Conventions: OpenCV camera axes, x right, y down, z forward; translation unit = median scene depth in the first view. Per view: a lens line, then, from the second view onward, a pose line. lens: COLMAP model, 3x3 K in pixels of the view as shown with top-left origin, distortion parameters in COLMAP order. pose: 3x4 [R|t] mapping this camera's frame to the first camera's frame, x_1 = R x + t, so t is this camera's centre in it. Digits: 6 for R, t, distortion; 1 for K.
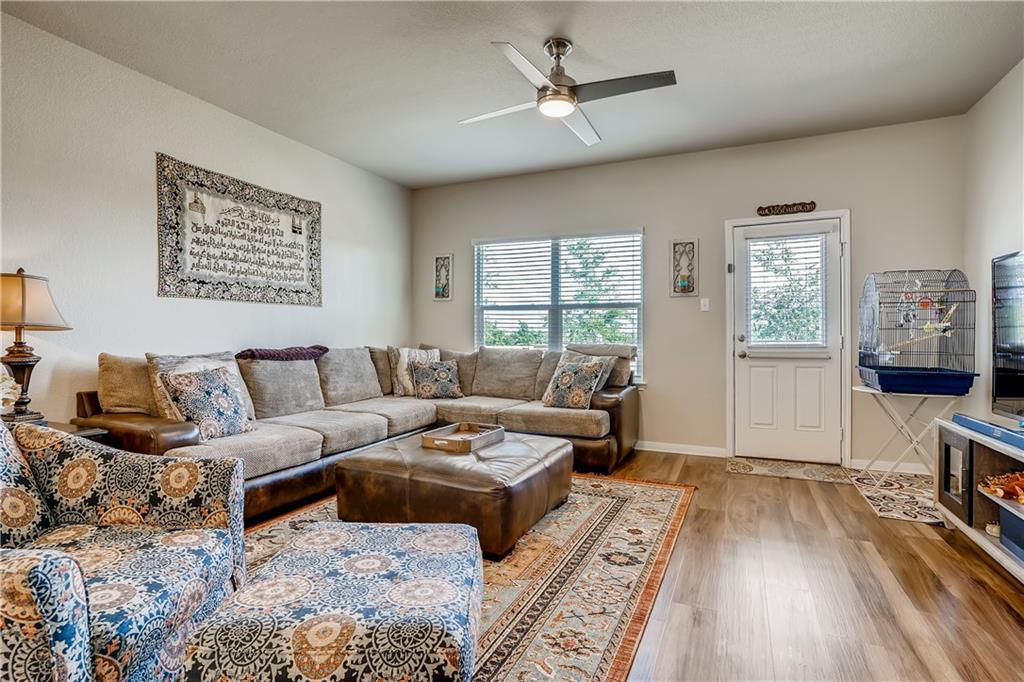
lens RADIAL K [[505.3, 0, 506.8], [0, 505.3, 335.1], [0, 0, 1]] dist [-0.018011, 0.005868]
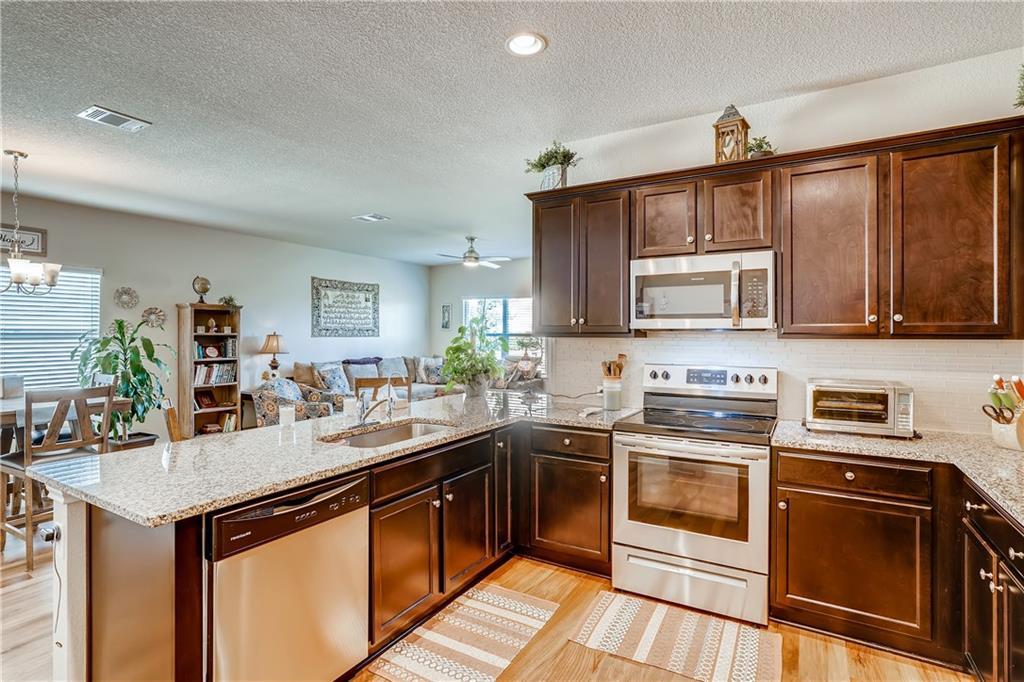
lens RADIAL K [[505.3, 0, 512.4], [0, 505.3, 331.2], [0, 0, 1]] dist [-0.018011, 0.005868]
pose [[0.995157, 0.001118, -0.098296, 0.367188], [-0.001791, 0.999976, -0.006754, -0.070204], [0.098286, 0.006897, 0.995134, -0.972152]]
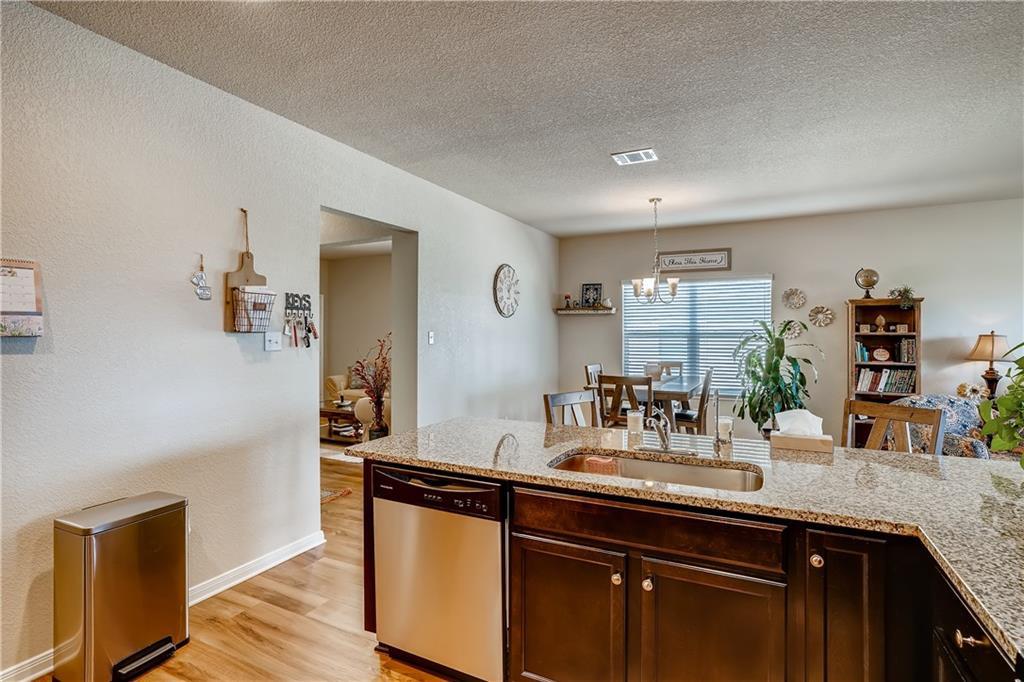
lens RADIAL K [[505.3, 0, 512.5], [0, 505.3, 330.7], [0, 0, 1]] dist [-0.018011, 0.005868]
pose [[-0.020967, -0.003537, -0.999774, 0.611694], [-0.001641, 0.999993, -0.003503, -0.071786], [0.999779, 0.001567, -0.020973, -0.503979]]
